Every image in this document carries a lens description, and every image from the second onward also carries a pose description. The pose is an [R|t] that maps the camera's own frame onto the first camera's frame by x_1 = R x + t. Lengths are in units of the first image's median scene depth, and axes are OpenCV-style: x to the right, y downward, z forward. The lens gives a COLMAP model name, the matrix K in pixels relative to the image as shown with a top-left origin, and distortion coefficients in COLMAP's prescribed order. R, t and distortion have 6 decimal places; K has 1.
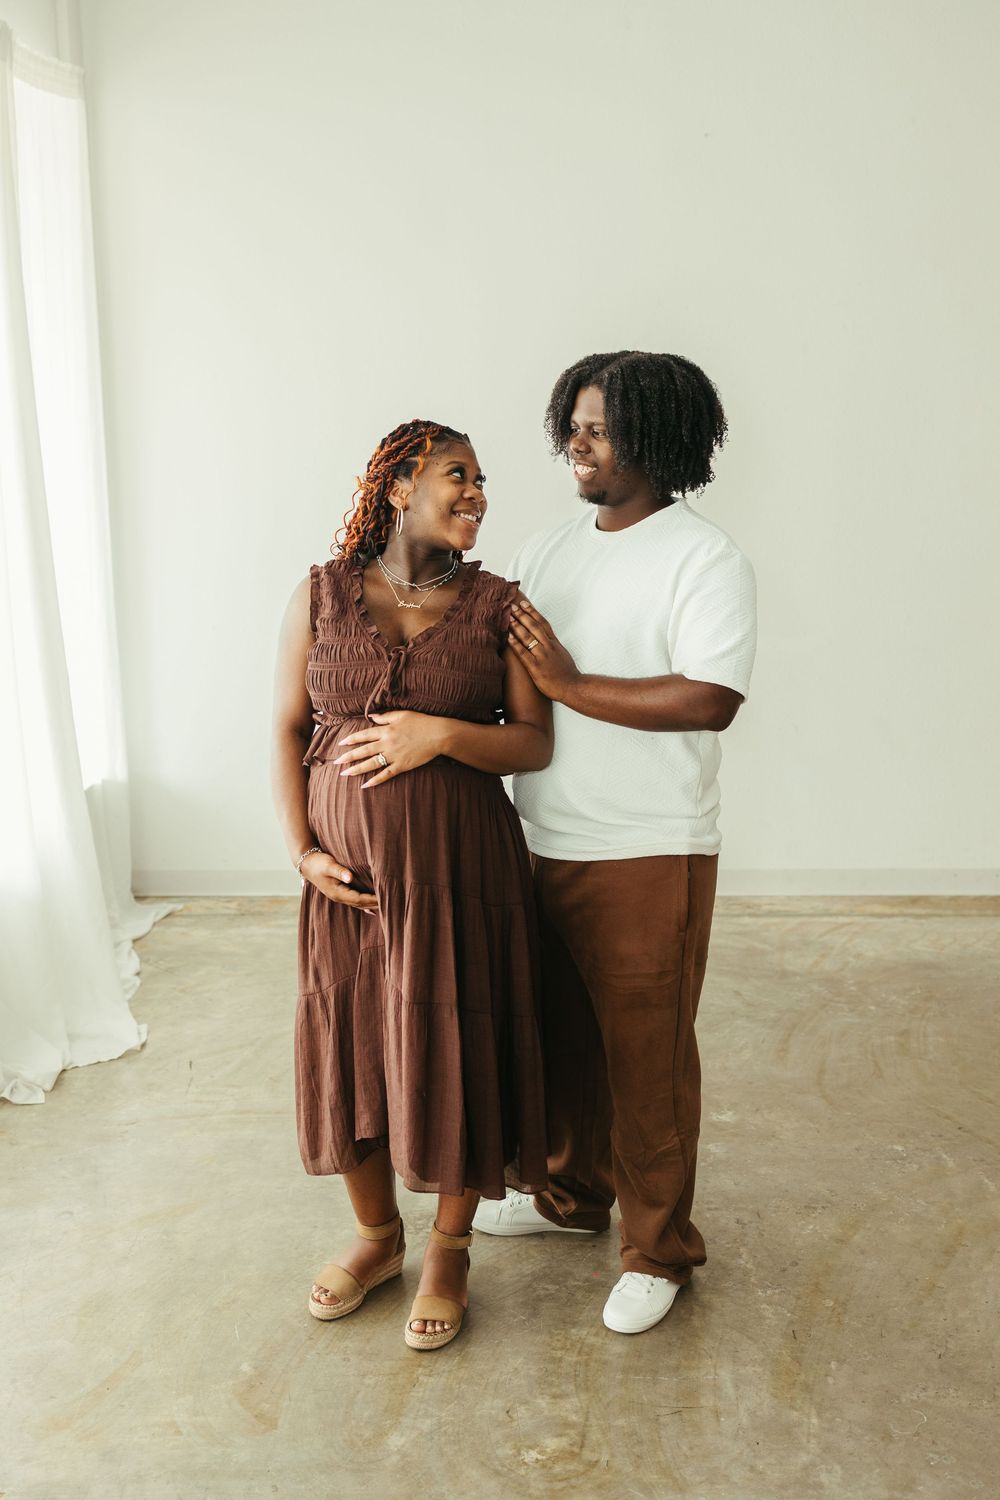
lens RADIAL K [[1556.4, 0, 548.5], [0, 1556.4, 750.0], [0, 0, 1]] dist [0.032949, -0.013685]
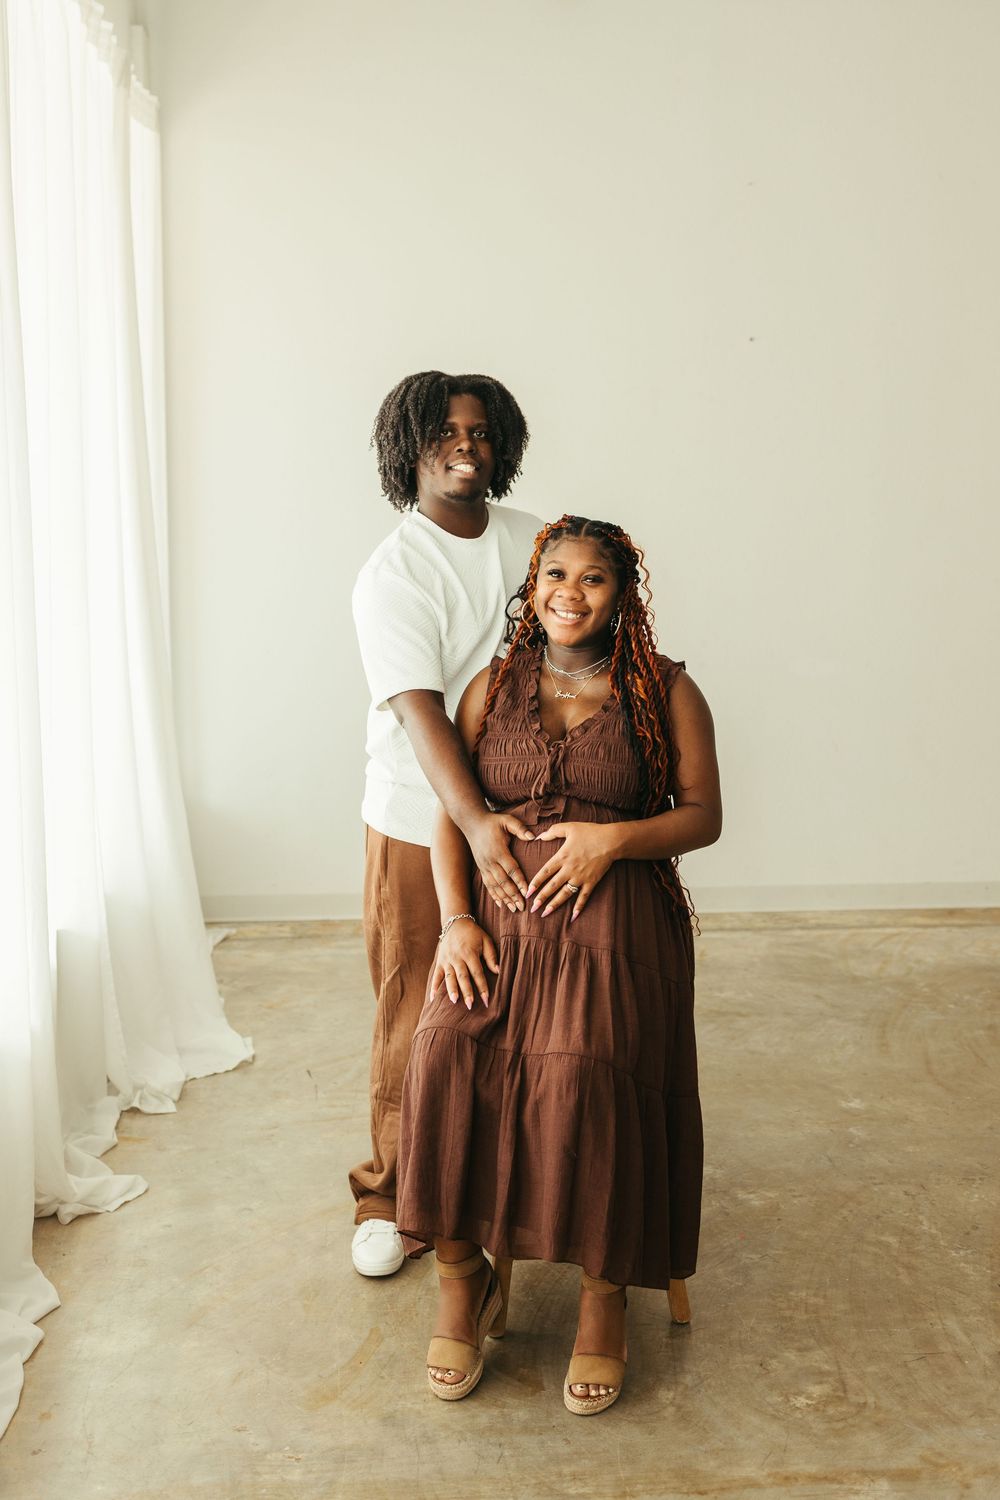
lens RADIAL K [[1556.4, 0, 548.5], [0, 1556.4, 750.0], [0, 0, 1]] dist [0.032949, -0.013685]
pose [[0.994897, -0.004513, 0.100792, -0.173975], [0.008798, 0.999074, -0.042109, 0.036284], [-0.100509, 0.042781, 0.994016, -0.025098]]
